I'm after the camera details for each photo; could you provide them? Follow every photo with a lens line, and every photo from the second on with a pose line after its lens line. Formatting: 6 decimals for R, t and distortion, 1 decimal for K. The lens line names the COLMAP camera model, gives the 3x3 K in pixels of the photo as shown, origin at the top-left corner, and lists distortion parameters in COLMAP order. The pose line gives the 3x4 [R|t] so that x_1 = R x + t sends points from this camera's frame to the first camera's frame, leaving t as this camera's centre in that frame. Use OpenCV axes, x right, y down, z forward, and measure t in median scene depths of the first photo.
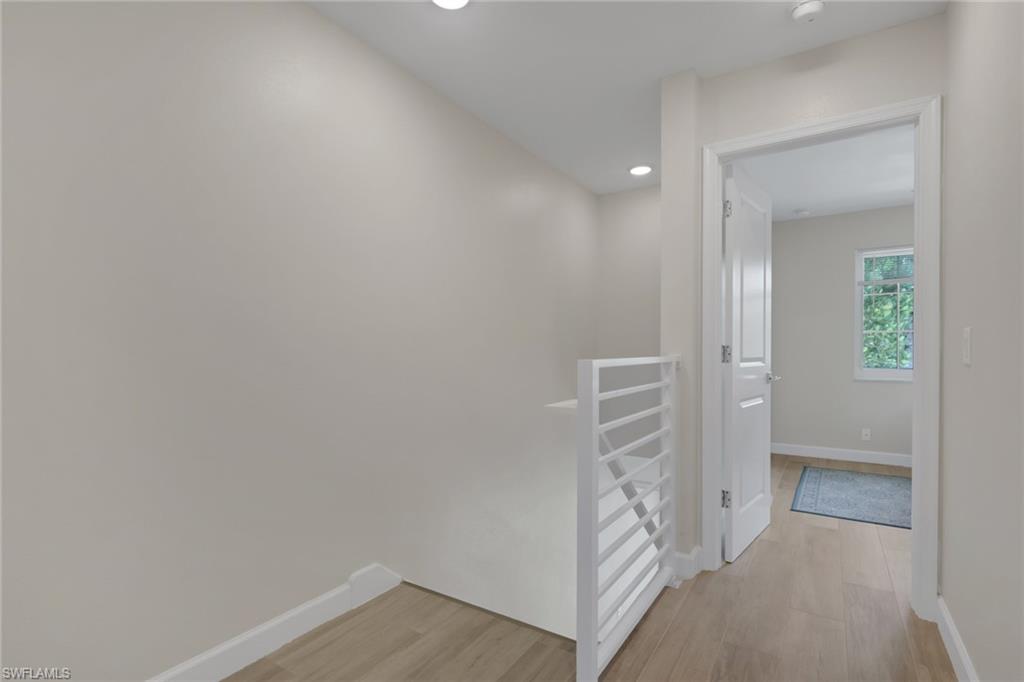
lens RADIAL K [[497.7, 0, 512.3], [0, 497.7, 344.1], [0, 0, 1]] dist [-0.002024, -0.000022]
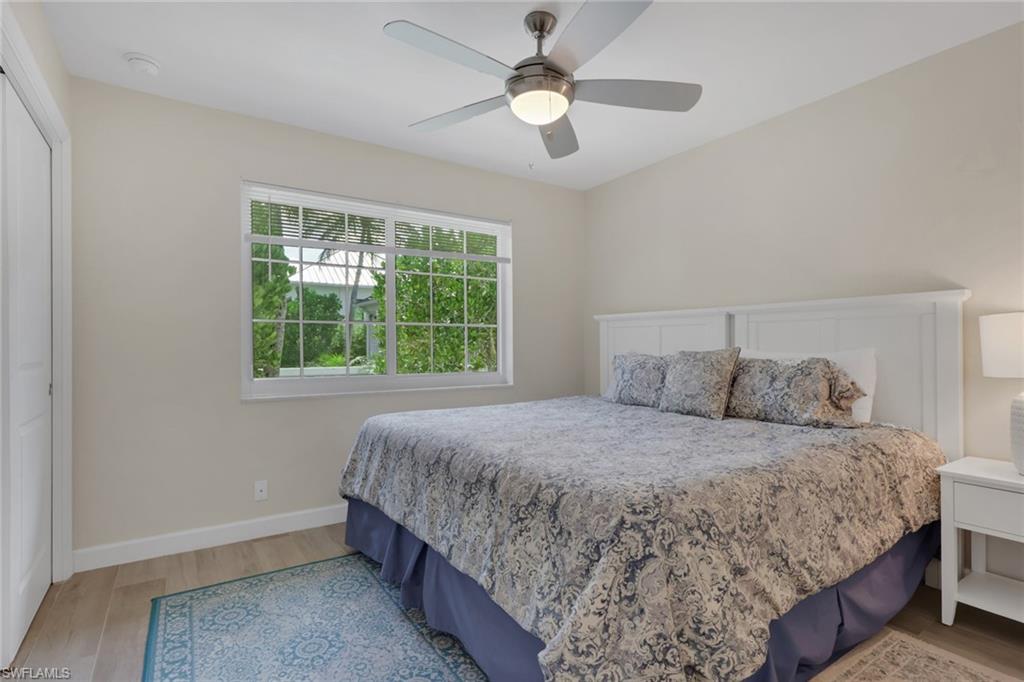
lens RADIAL K [[491.4, 0, 511.4], [0, 491.4, 342.7], [0, 0, 1]] dist [-0.005335, -0.000440]
pose [[0.381827, 0.000914, 0.924233, 0.287599], [-0.000257, 1.000000, -0.000883, 0.004976], [-0.924234, 0.000100, 0.381828, 0.506813]]
